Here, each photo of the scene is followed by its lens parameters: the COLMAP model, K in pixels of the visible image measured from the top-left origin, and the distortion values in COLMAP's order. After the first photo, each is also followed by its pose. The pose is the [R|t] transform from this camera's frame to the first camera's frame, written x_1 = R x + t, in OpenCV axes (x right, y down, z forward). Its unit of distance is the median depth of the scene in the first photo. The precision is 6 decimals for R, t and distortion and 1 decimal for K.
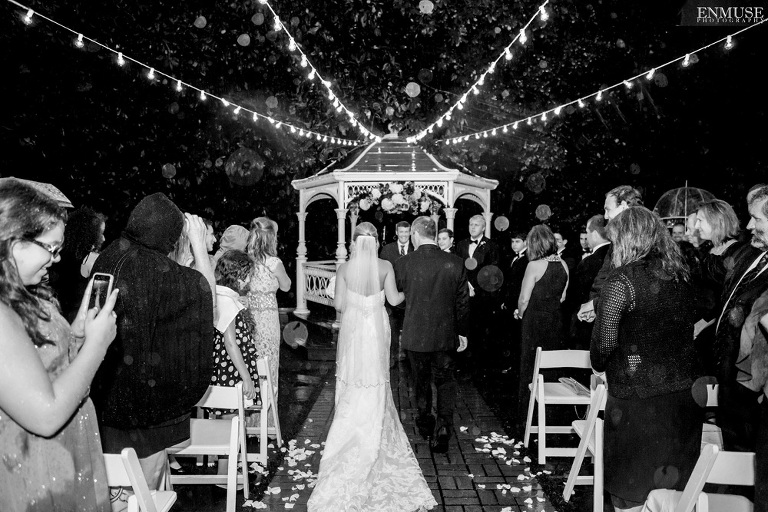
lens RADIAL K [[555.4, 0, 384.0], [0, 555.4, 256.0], [0, 0, 1]] dist [-0.000042, -0.000026]
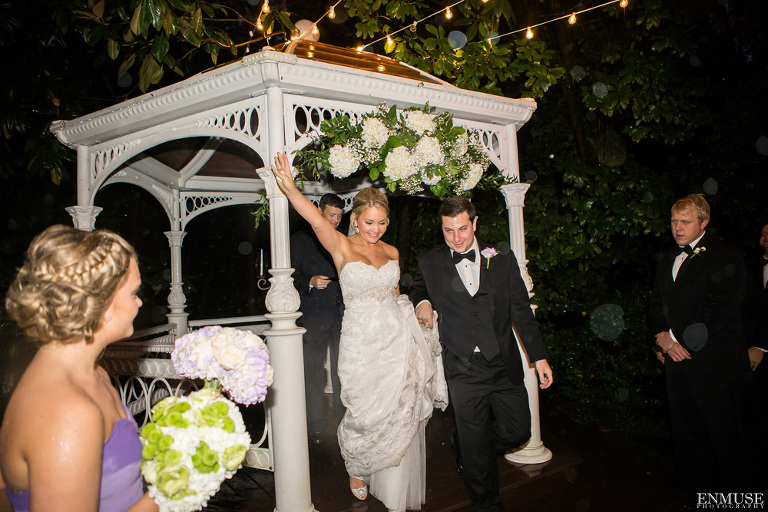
lens RADIAL K [[510.4, 0, 384.0], [0, 510.4, 256.0], [0, 0, 1]] dist [-0.000676, 0.000497]
pose [[0.863685, -0.020893, 0.503598, -0.177311], [0.061418, 0.996058, -0.064009, -0.009683], [-0.500275, 0.086213, 0.861564, 0.710820]]
